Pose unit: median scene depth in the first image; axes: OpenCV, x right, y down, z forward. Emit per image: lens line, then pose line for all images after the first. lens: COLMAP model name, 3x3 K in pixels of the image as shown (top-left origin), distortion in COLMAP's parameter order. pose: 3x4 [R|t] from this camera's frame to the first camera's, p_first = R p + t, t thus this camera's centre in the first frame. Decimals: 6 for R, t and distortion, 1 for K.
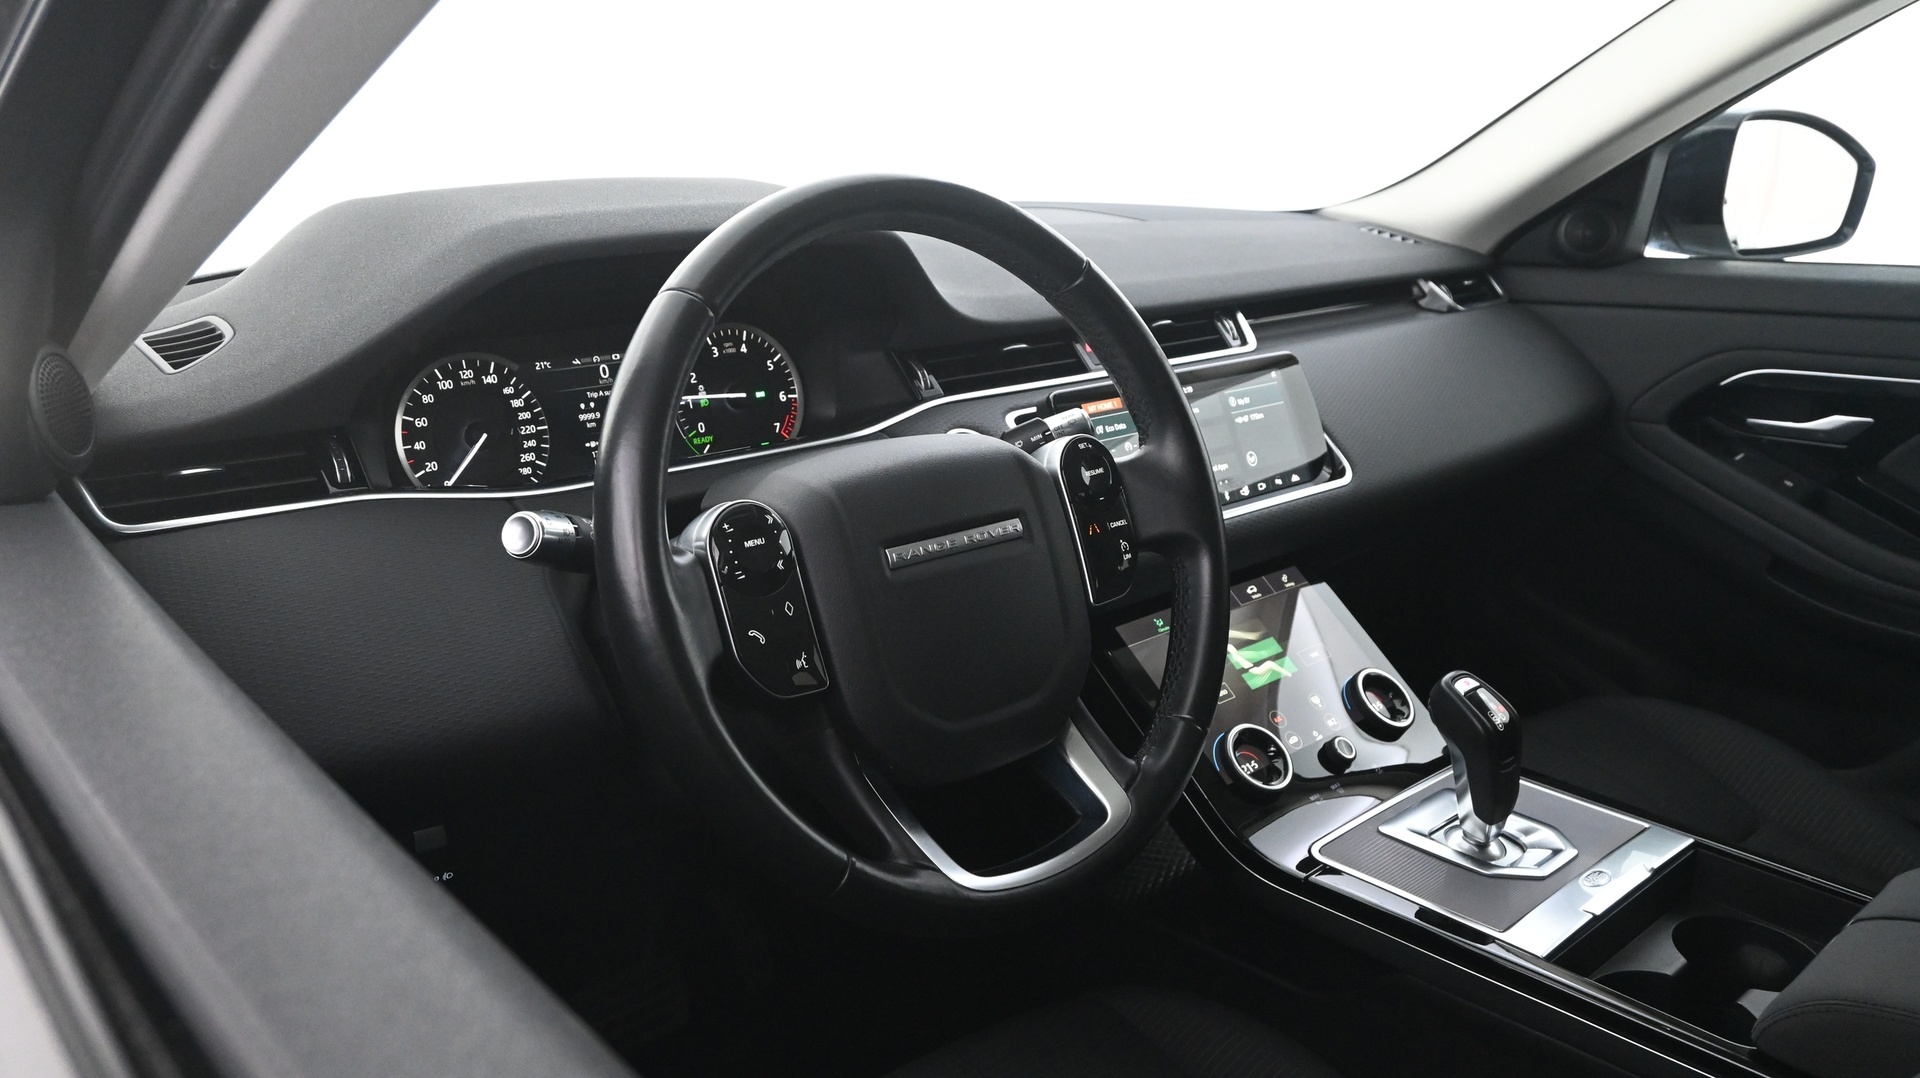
lens RADIAL K [[1415.5, 0, 960.0], [0, 1415.5, 539.0], [0, 0, 1]] dist [-0.016053, -0.007236]
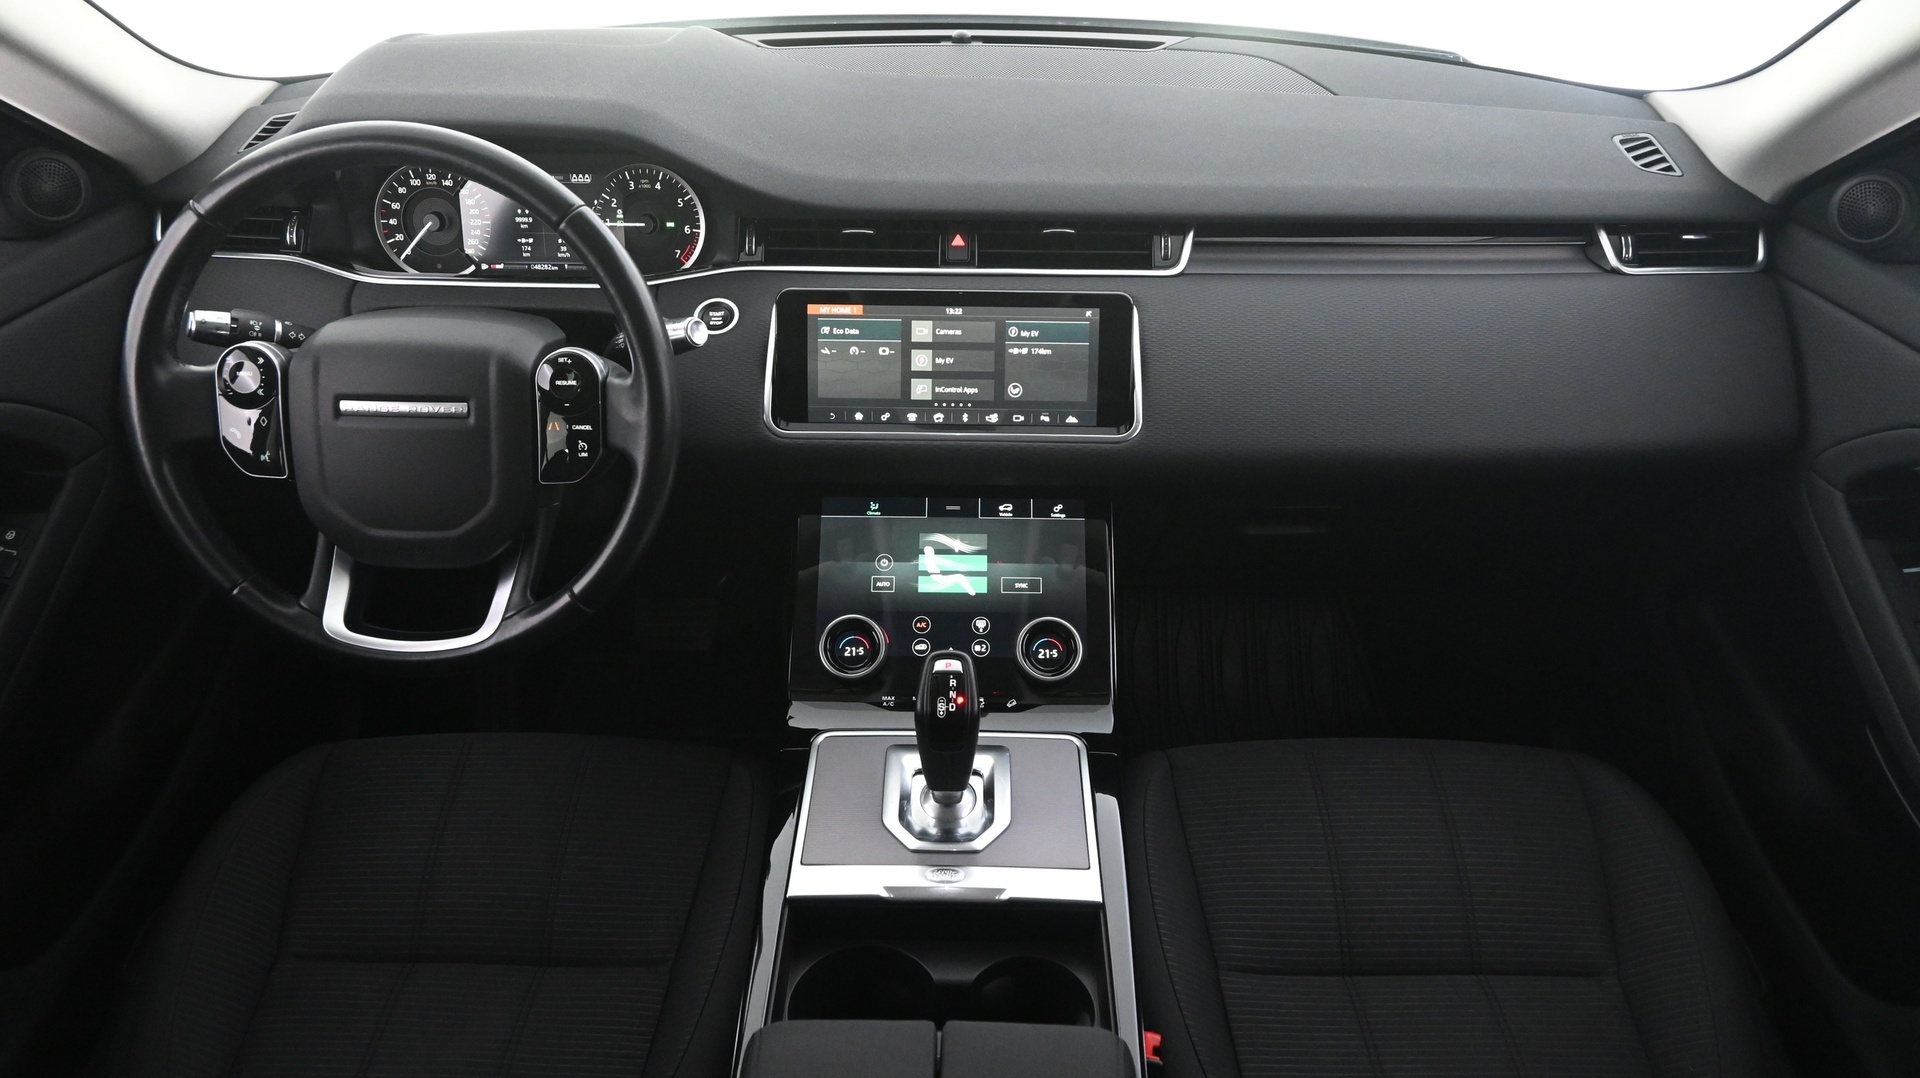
lens RADIAL K [[1309.3, 0, 960.0], [0, 1309.3, 539.0], [0, 0, 1]] dist [-0.005687, -0.001071]
pose [[0.740978, 0.369307, -0.560860, 0.826254], [-0.202416, 0.919184, 0.337830, -0.298465], [0.640297, -0.136798, 0.755848, 0.257339]]
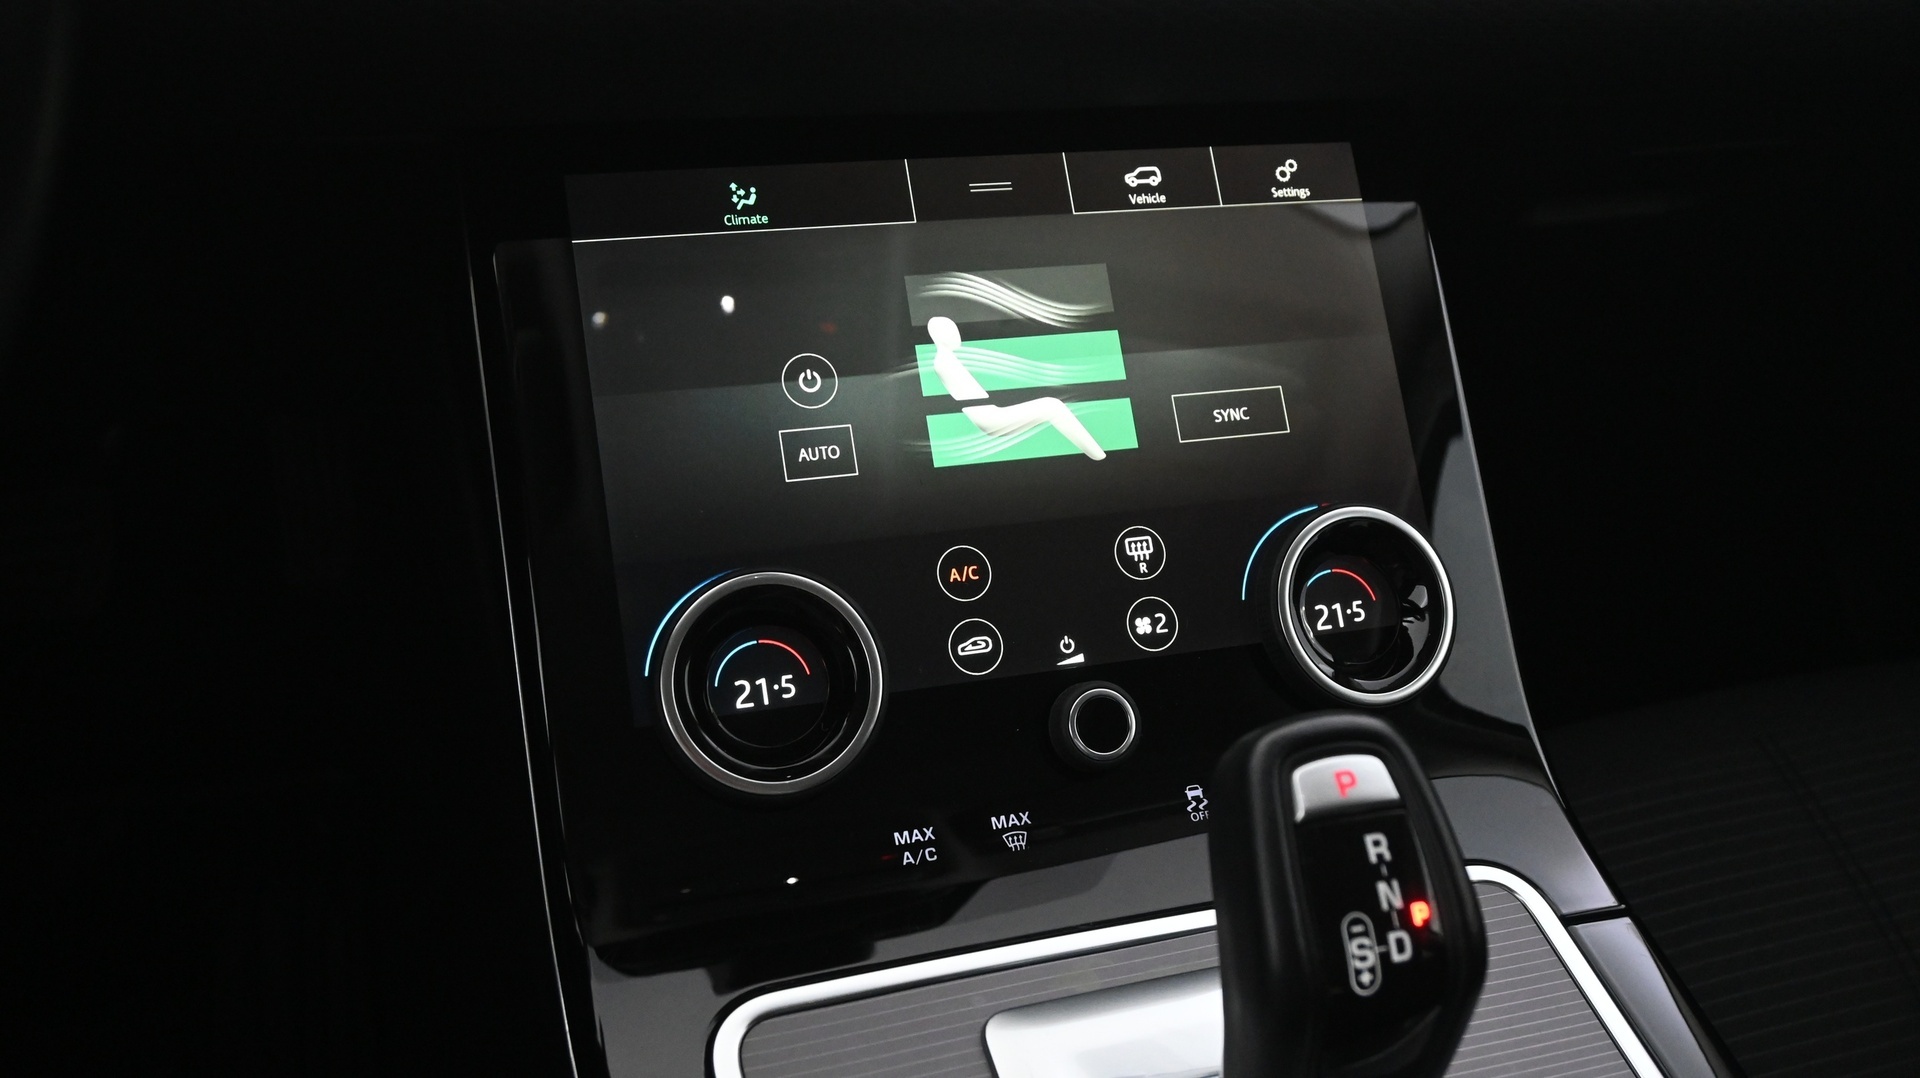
lens RADIAL K [[1776.6, 0, 960.0], [0, 1776.6, 539.0], [0, 0, 1]] dist [-0.014705, 0.001247]
pose [[0.903680, 0.351550, -0.244488, 0.337234], [-0.234390, 0.883925, 0.404645, -0.056522], [0.358362, -0.308364, 0.881186, 0.641183]]
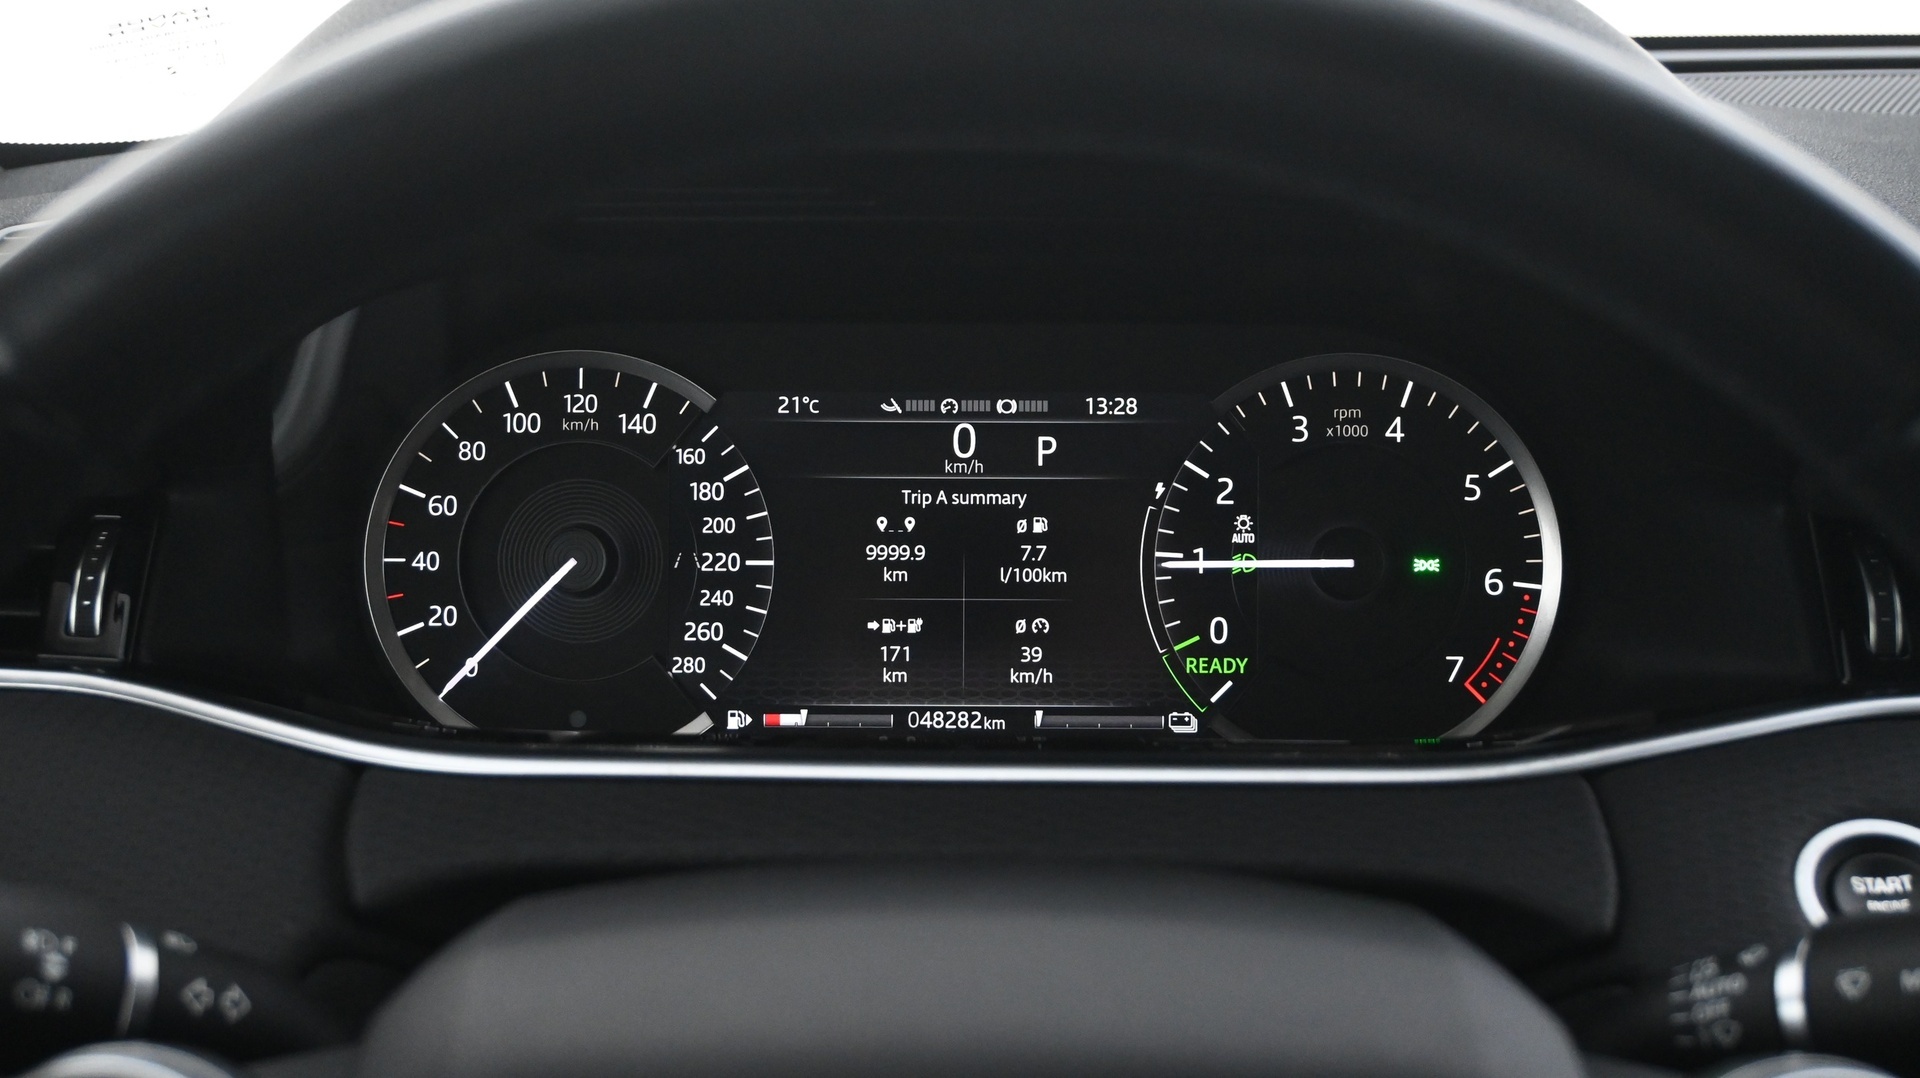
lens RADIAL K [[2565.5, 0, 960.0], [0, 2565.5, 539.0], [0, 0, 1]] dist [-0.001192, -0.009200]
pose [[0.749736, 0.179487, -0.636931, 0.178640], [-0.195686, 0.979601, 0.045708, -0.118434], [0.632142, 0.090370, 0.769565, 0.454664]]
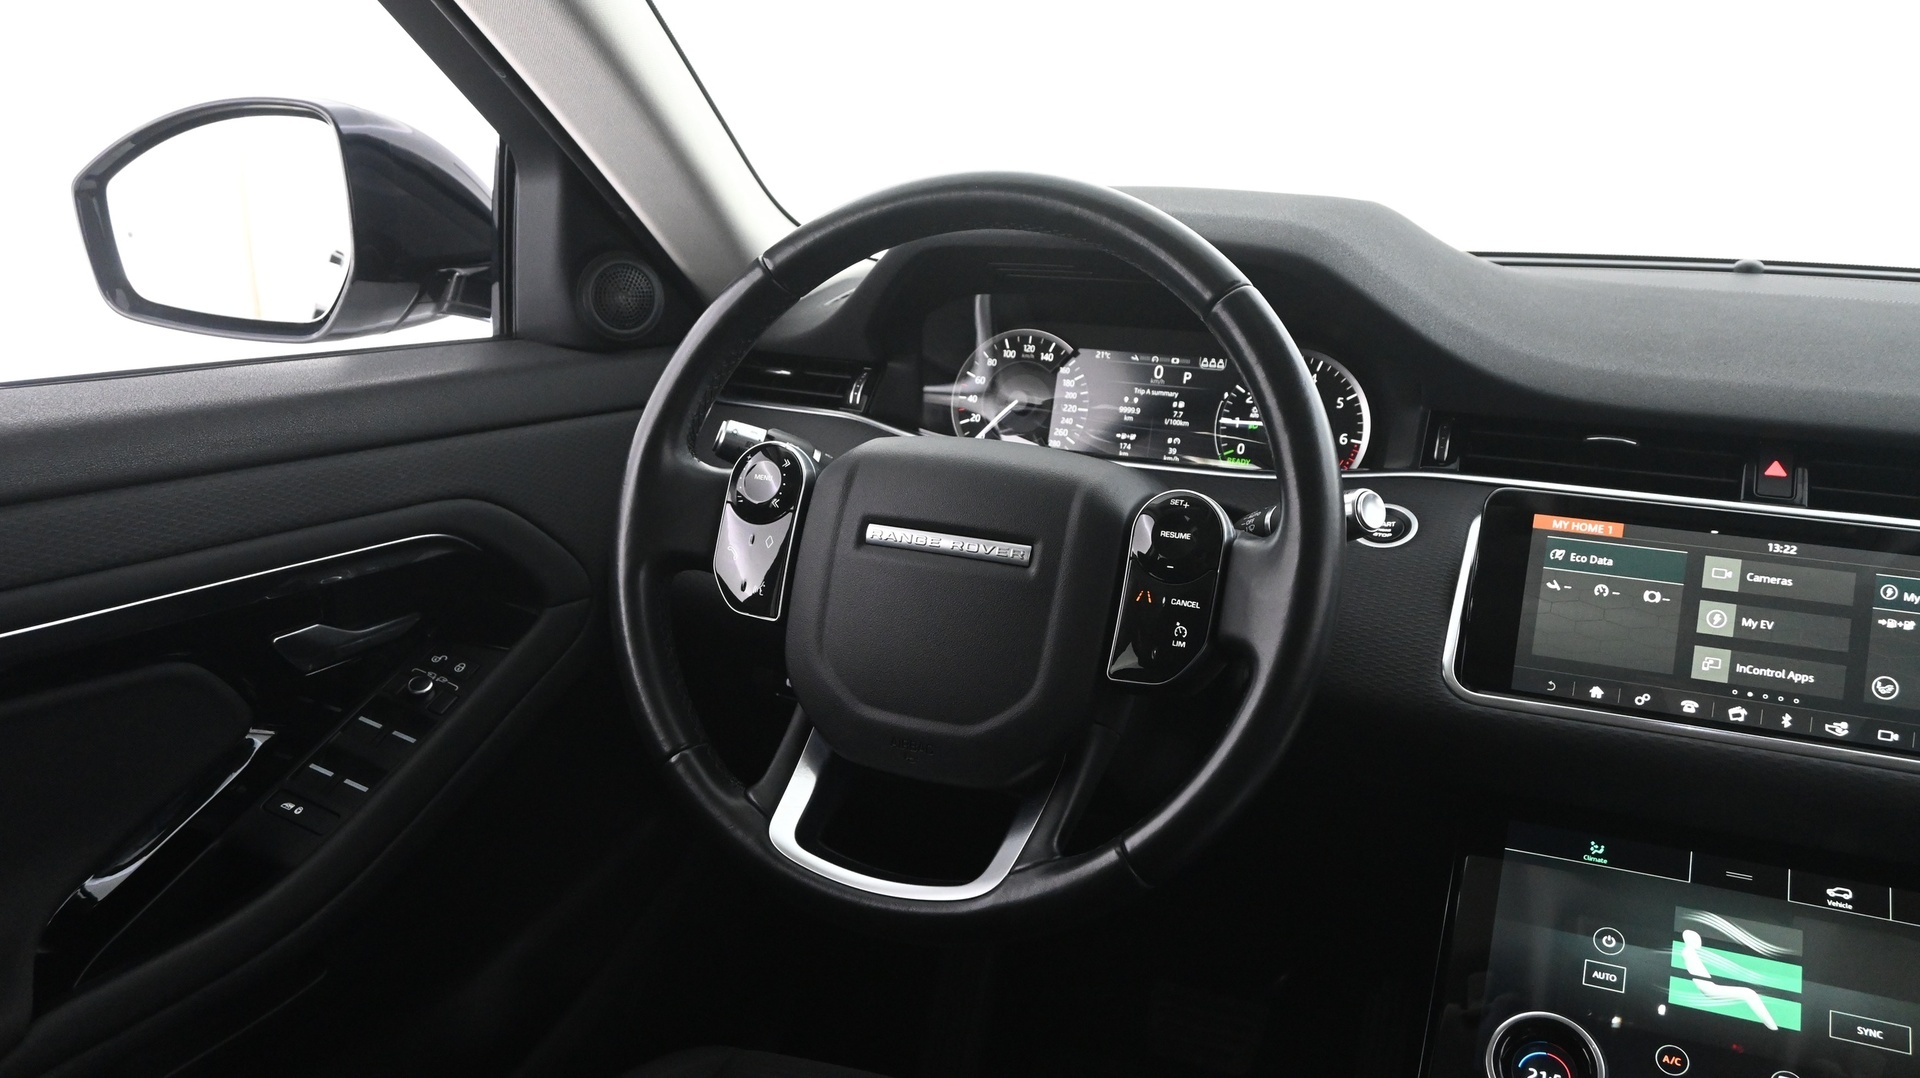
lens RADIAL K [[1492.3, 0, 961.2], [0, 1492.3, 531.5], [0, 0, 1]] dist [-0.010342, 0.003383]
pose [[0.417392, 0.236702, -0.877357, 0.646427], [-0.281576, 0.951650, 0.122790, -0.096400], [0.864002, 0.195791, 0.463861, 0.371673]]
